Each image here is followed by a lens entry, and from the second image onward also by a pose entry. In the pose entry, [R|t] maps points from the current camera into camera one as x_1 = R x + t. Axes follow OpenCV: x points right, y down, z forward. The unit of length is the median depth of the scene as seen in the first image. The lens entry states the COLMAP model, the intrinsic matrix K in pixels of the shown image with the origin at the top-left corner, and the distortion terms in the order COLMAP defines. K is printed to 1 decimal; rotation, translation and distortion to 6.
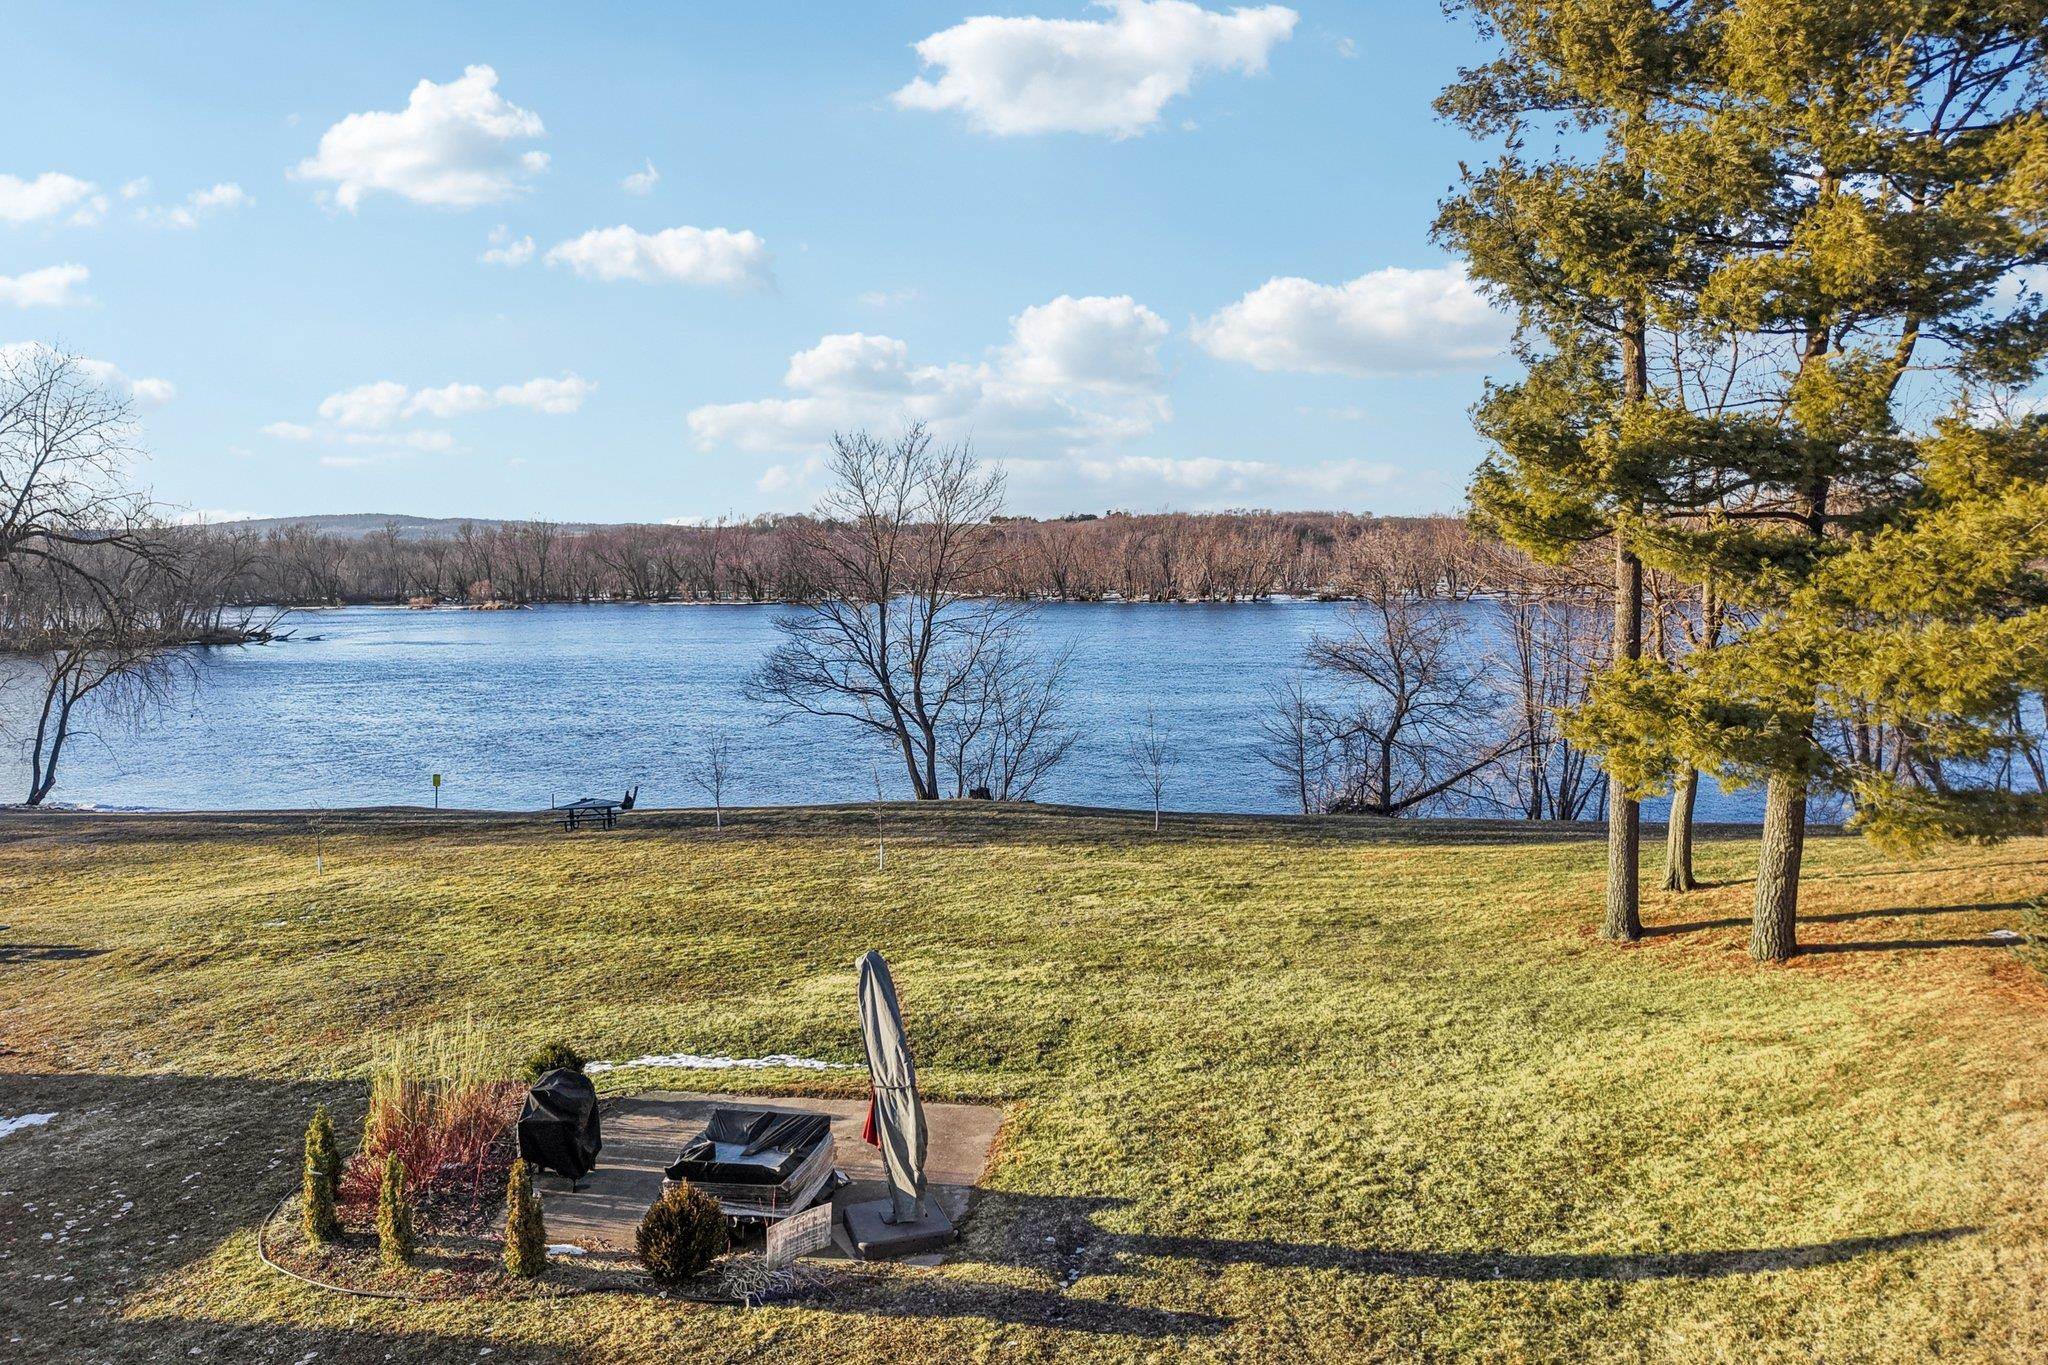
lens RADIAL K [[1381.9, 0, 1018.2], [0, 1381.9, 669.6], [0, 0, 1]] dist [0.020582, -0.026198]
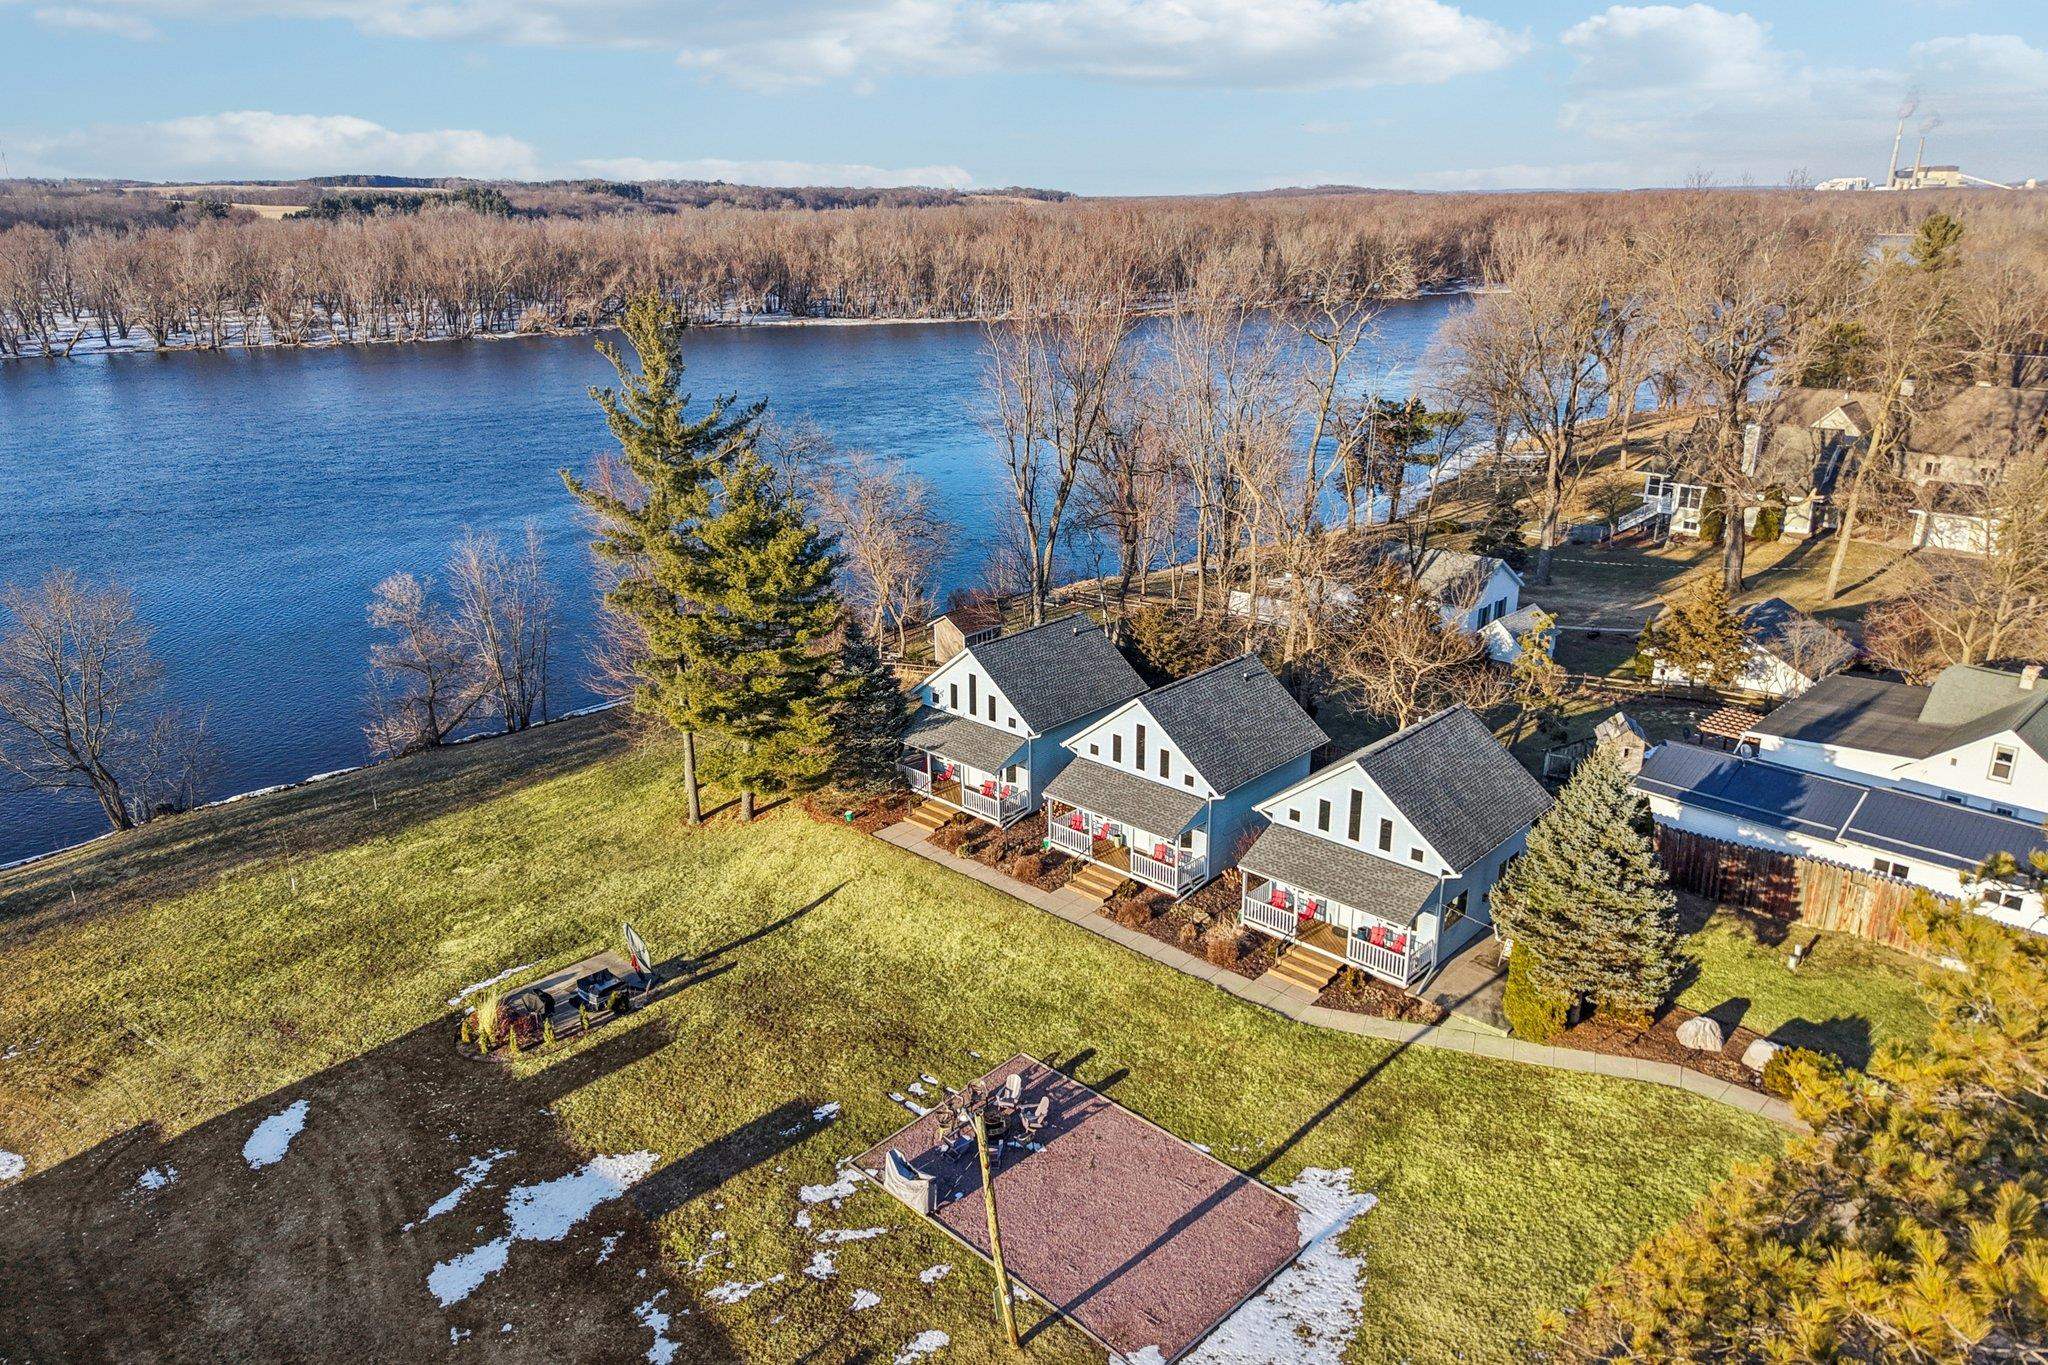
lens RADIAL K [[1381.9, 0, 1038.5], [0, 1381.9, 673.6], [0, 0, 1]] dist [0.020582, -0.026198]
pose [[0.570289, -0.254087, 0.781160, -1.173060], [0.062019, 0.961563, 0.267489, -0.730334], [-0.819100, -0.104099, 0.564127, -1.050260]]
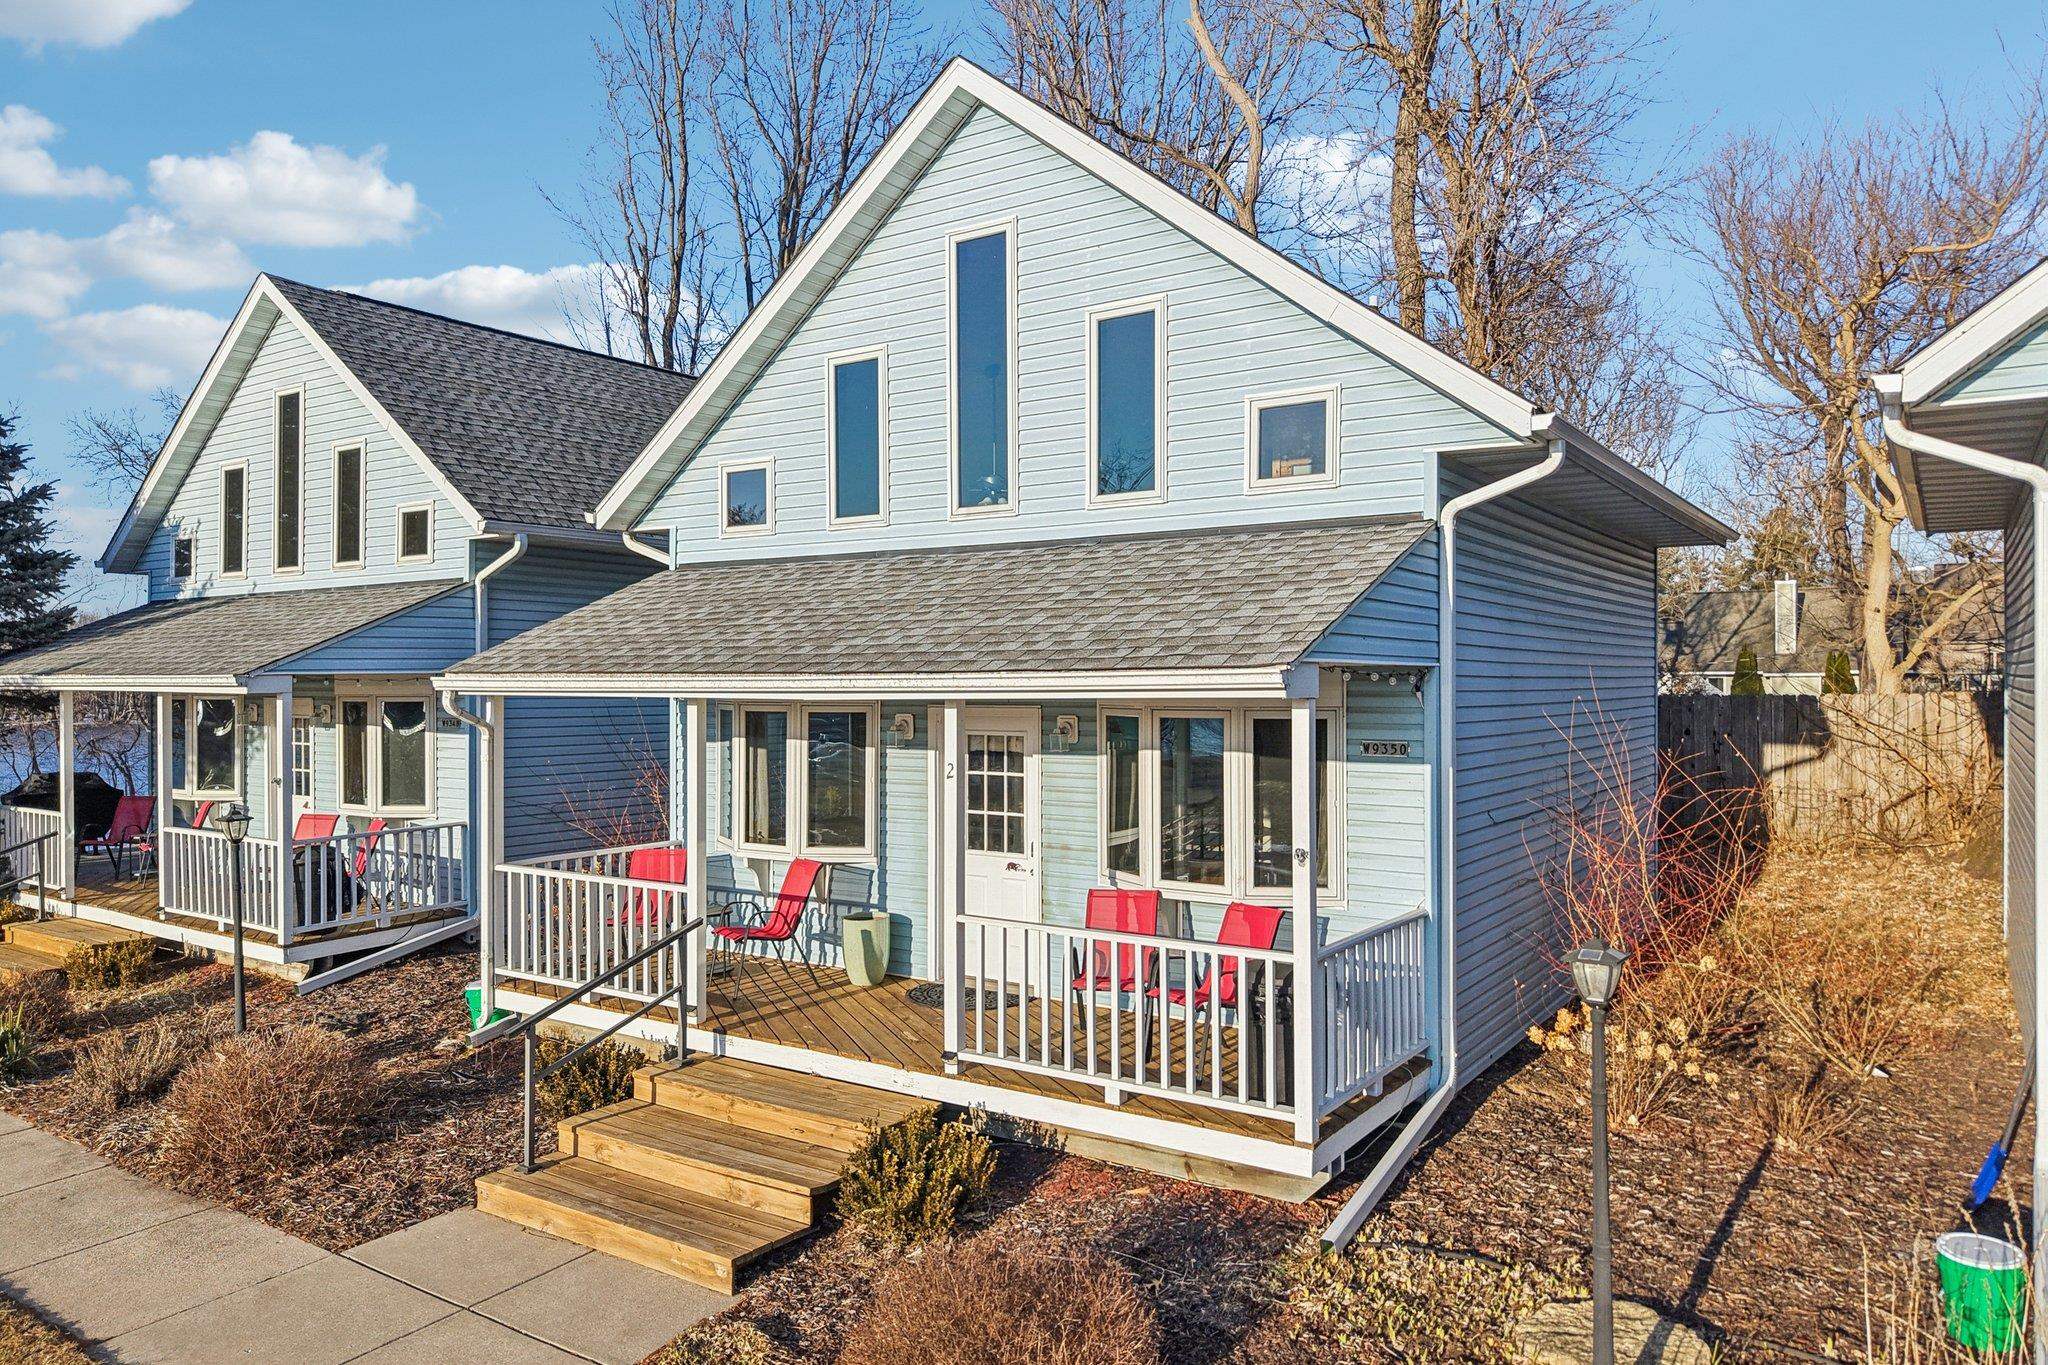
lens RADIAL K [[1381.9, 0, 1039.7], [0, 1381.9, 677.0], [0, 0, 1]] dist [0.020582, -0.026198]
pose [[0.438301, 0.017201, 0.898664, 0.184407], [0.065838, 0.996517, -0.051186, 0.112934], [-0.896414, 0.081601, 0.435641, -0.526979]]
